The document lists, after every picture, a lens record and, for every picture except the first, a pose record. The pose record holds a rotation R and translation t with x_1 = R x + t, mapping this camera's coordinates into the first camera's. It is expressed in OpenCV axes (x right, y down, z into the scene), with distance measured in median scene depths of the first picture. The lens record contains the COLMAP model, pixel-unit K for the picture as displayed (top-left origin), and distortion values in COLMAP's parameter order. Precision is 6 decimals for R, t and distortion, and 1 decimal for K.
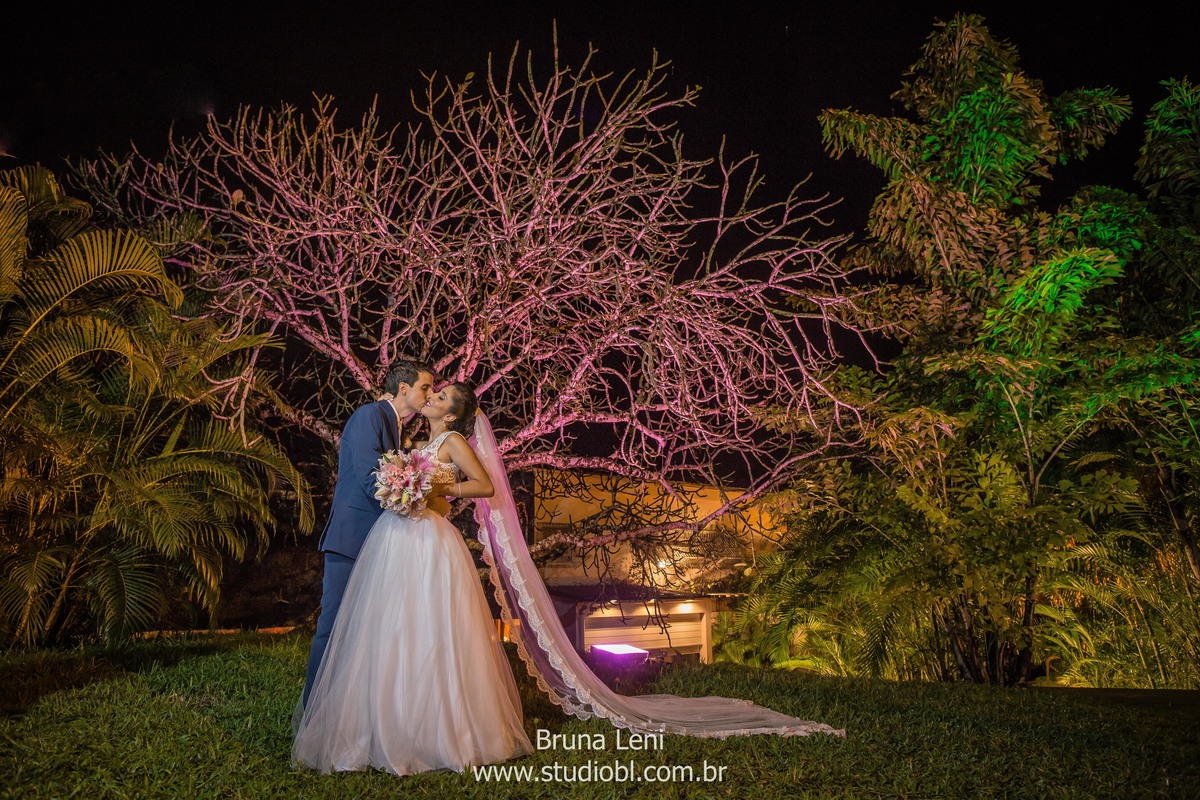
lens RADIAL K [[826.7, 0, 599.7], [0, 826.7, 390.4], [0, 0, 1]] dist [-0.055077, 0.056438]
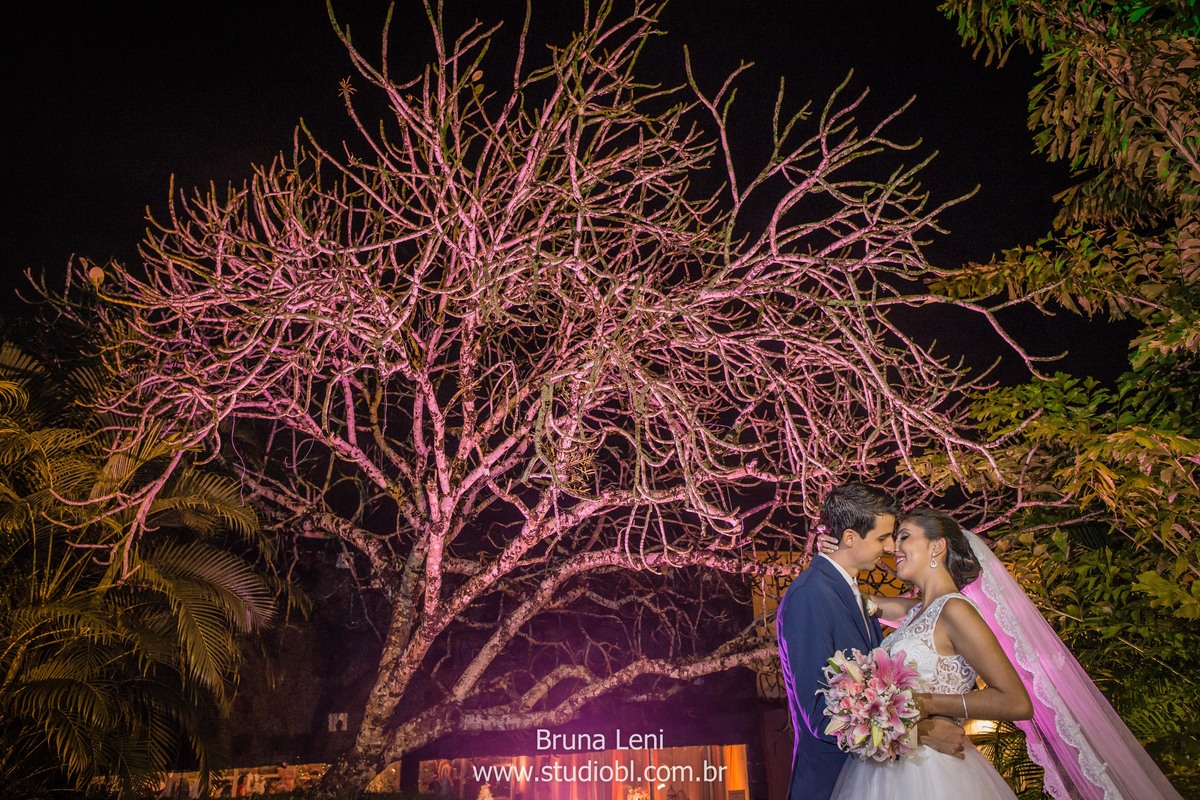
lens RADIAL K [[845.6, 0, 600.0], [0, 845.6, 400.0], [0, 0, 1]] dist [-0.052555, 0.053469]
pose [[0.918393, -0.132297, -0.372895, 0.252449], [0.104649, 0.990101, -0.093535, 0.014249], [0.381579, 0.046879, 0.923147, 0.327245]]
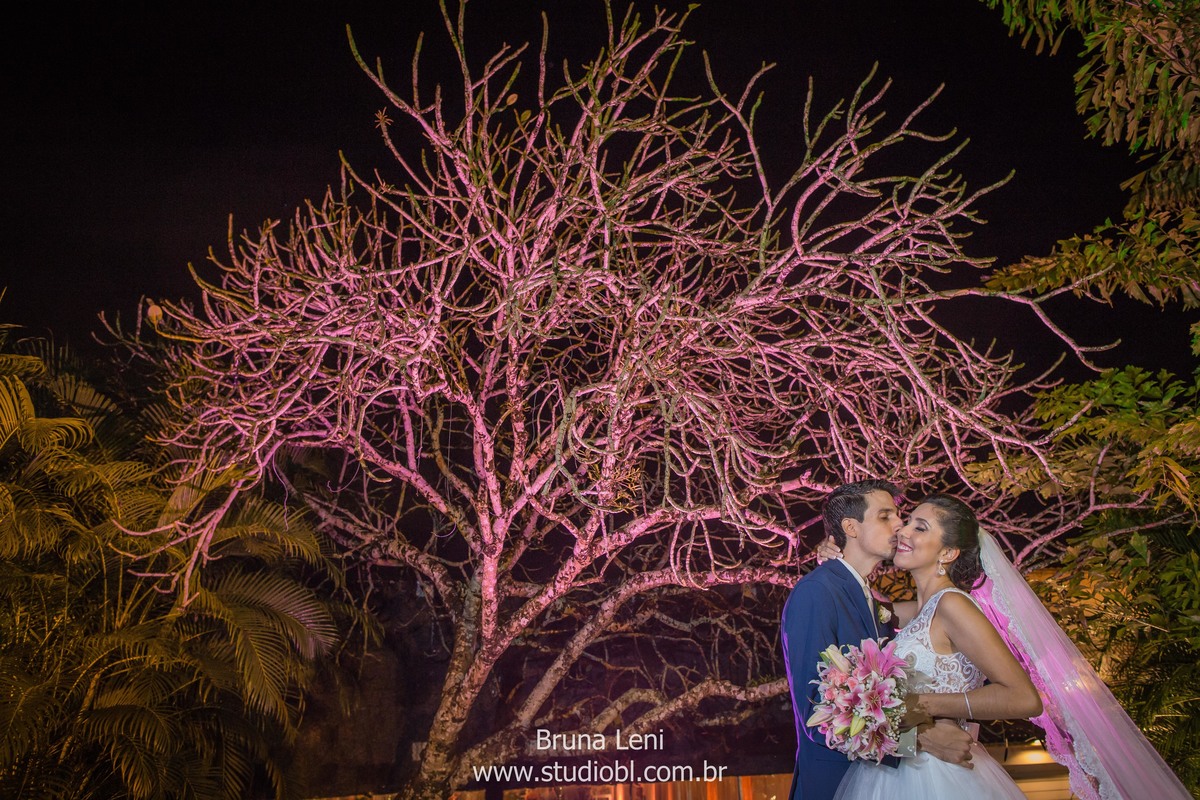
lens RADIAL K [[845.7, 0, 622.1], [0, 845.7, 395.8], [0, 0, 1]] dist [-0.052966, 0.054078]
pose [[0.877785, -0.182648, -0.442869, 0.283431], [0.133907, 0.981163, -0.139242, 0.027144], [0.459959, 0.062921, 0.885708, 0.351837]]
